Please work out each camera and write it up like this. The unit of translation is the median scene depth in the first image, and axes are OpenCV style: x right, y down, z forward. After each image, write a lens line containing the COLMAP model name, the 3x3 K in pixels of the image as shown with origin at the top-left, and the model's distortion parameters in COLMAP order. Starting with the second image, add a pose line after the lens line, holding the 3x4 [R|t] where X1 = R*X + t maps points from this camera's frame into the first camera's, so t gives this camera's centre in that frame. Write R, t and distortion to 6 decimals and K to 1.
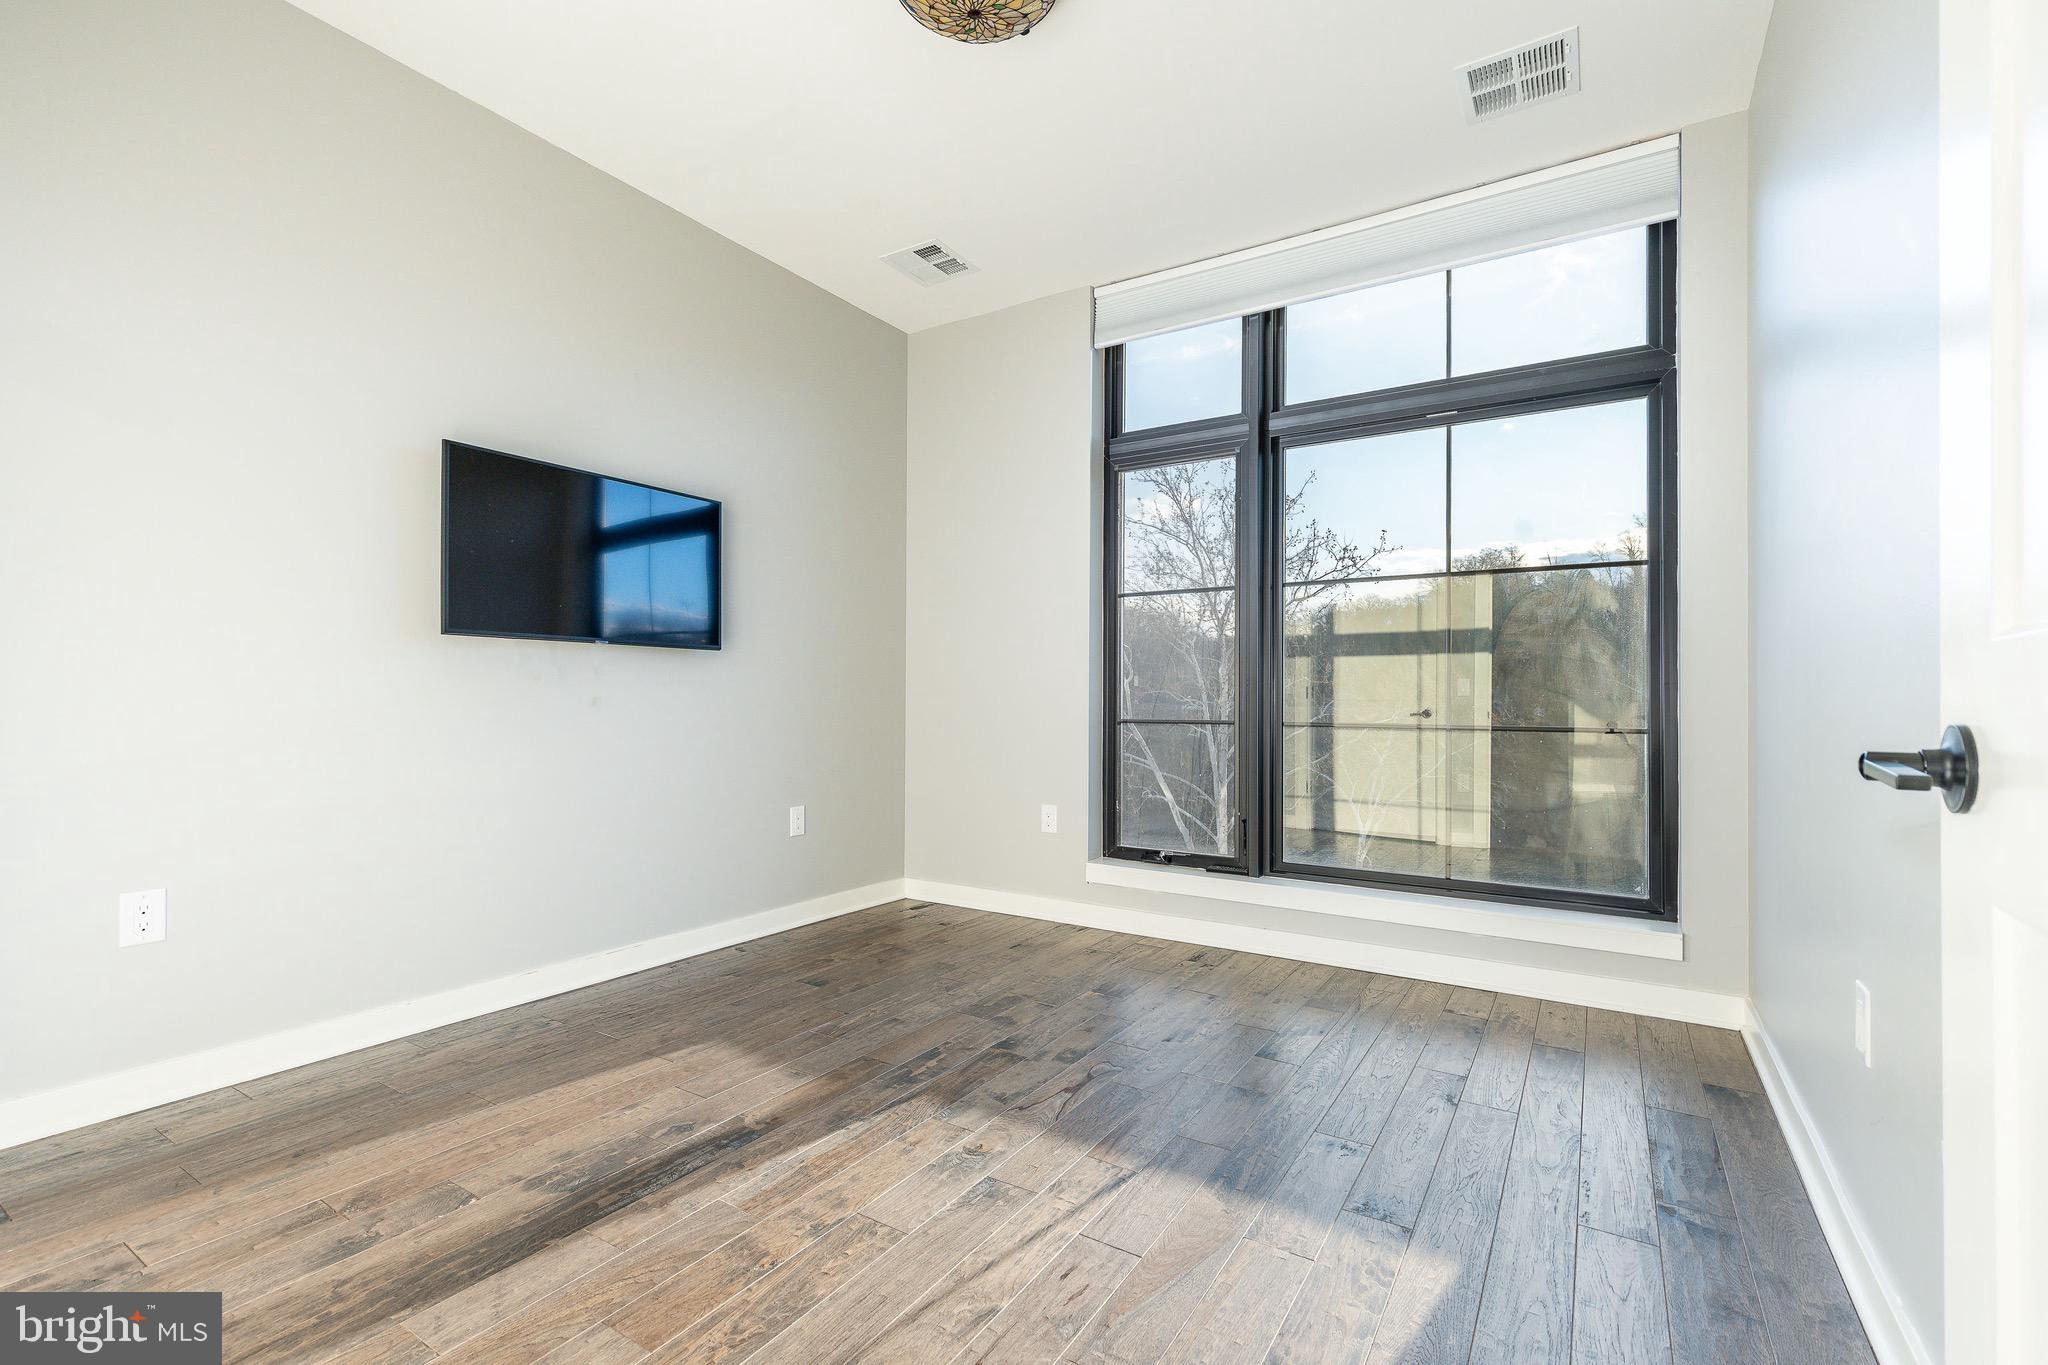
lens RADIAL K [[916.7, 0, 1021.1], [0, 916.7, 684.9], [0, 0, 1]] dist [0.001783, 0.000481]
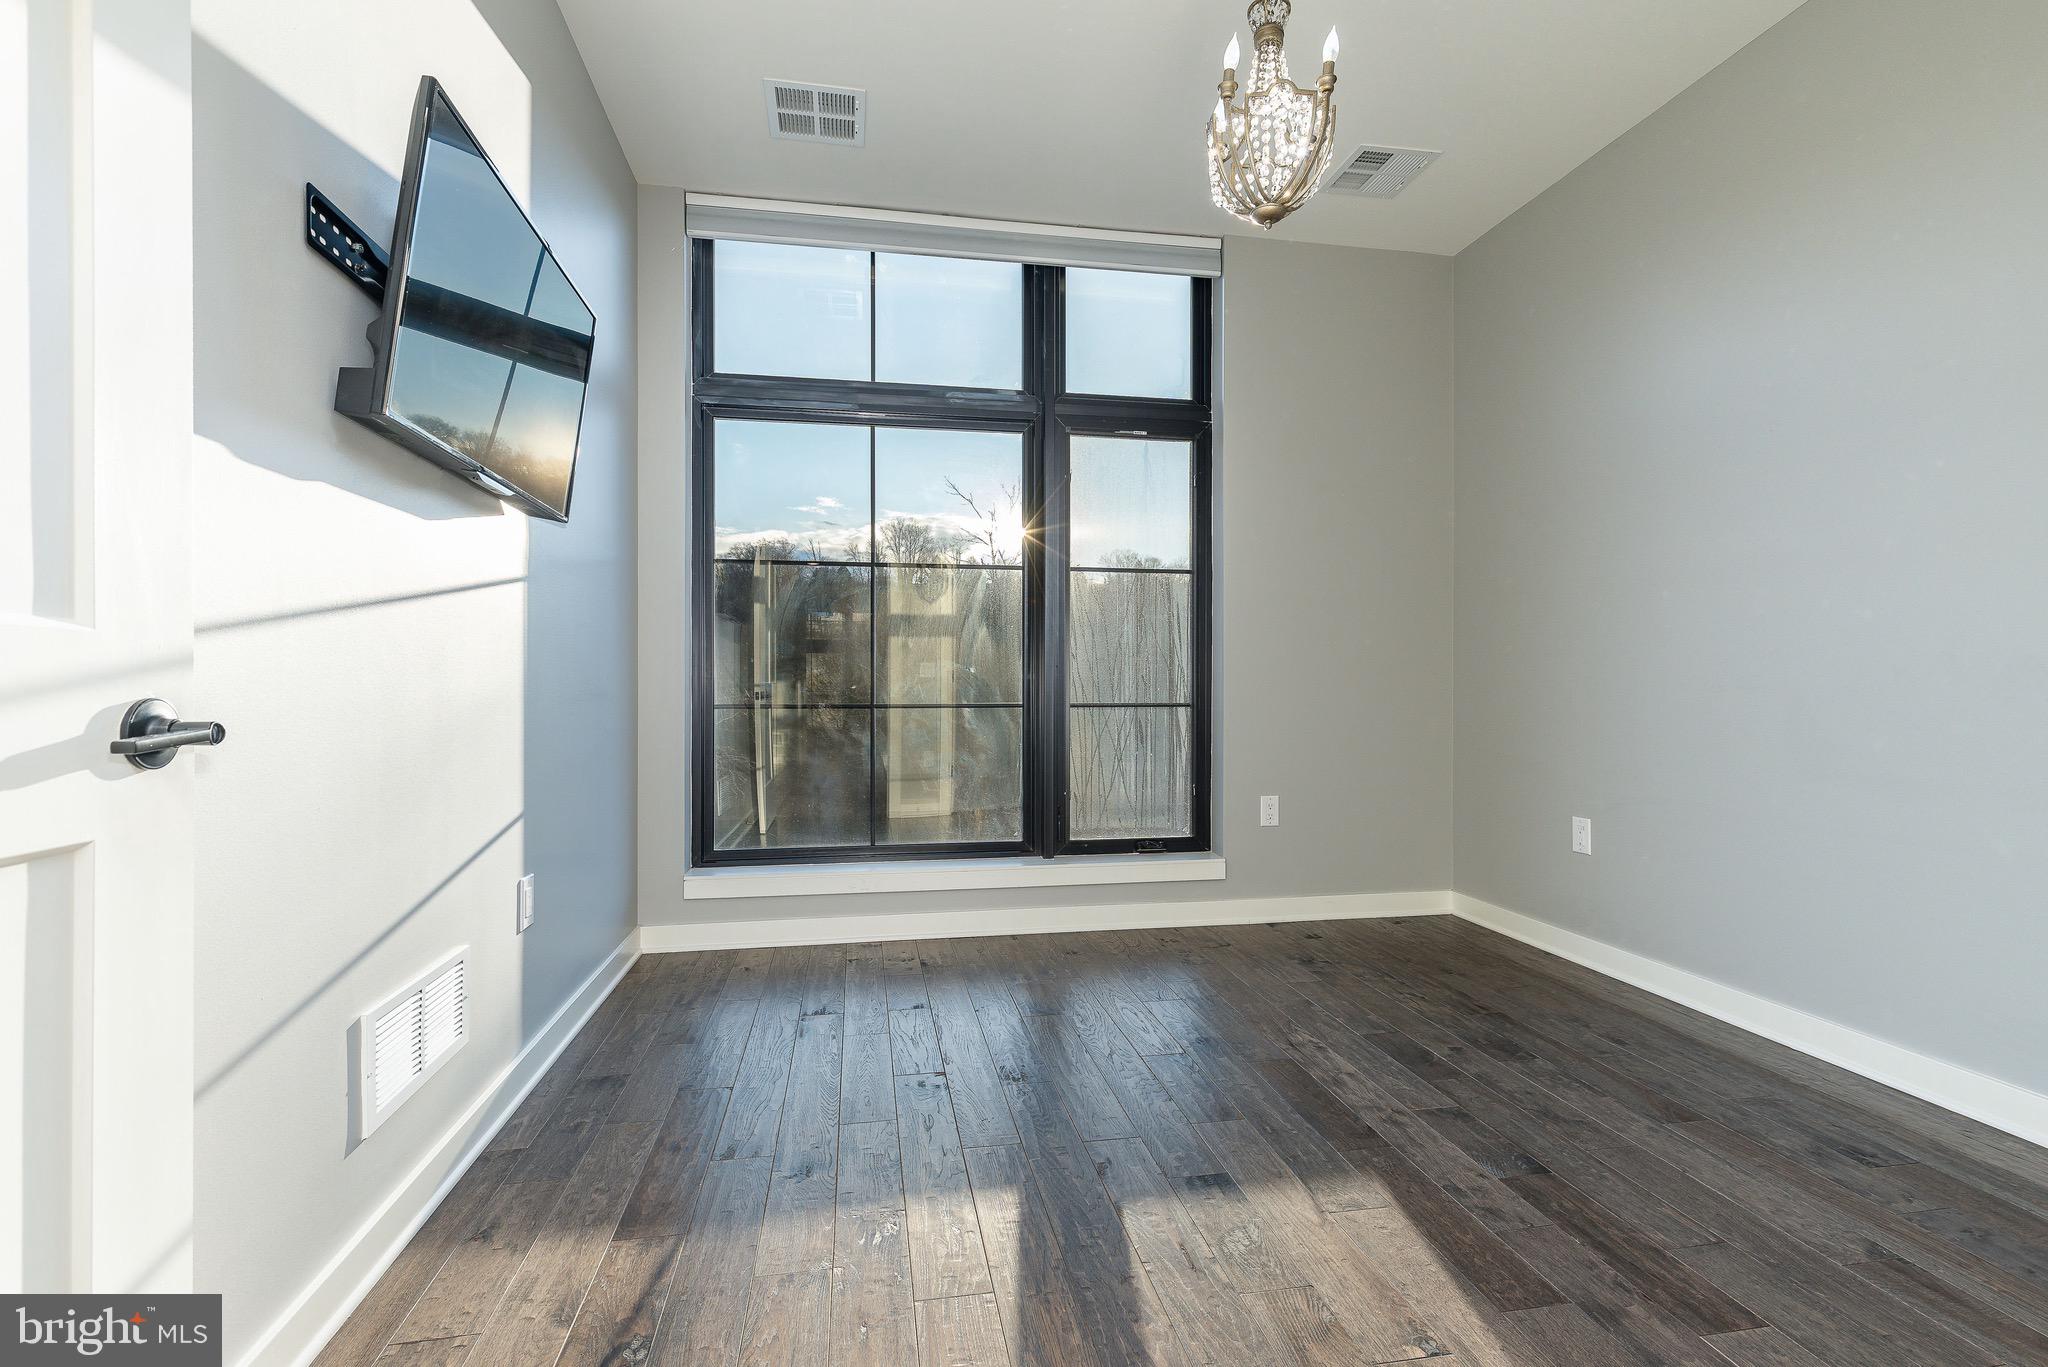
lens RADIAL K [[916.7, 0, 1013.2], [0, 916.7, 688.4], [0, 0, 1]] dist [0.001783, 0.000481]
pose [[0.736411, -0.009691, 0.676465, -0.268929], [-0.006553, 0.999748, 0.021456, 0.001653], [-0.676503, -0.020234, 0.736162, 0.171057]]
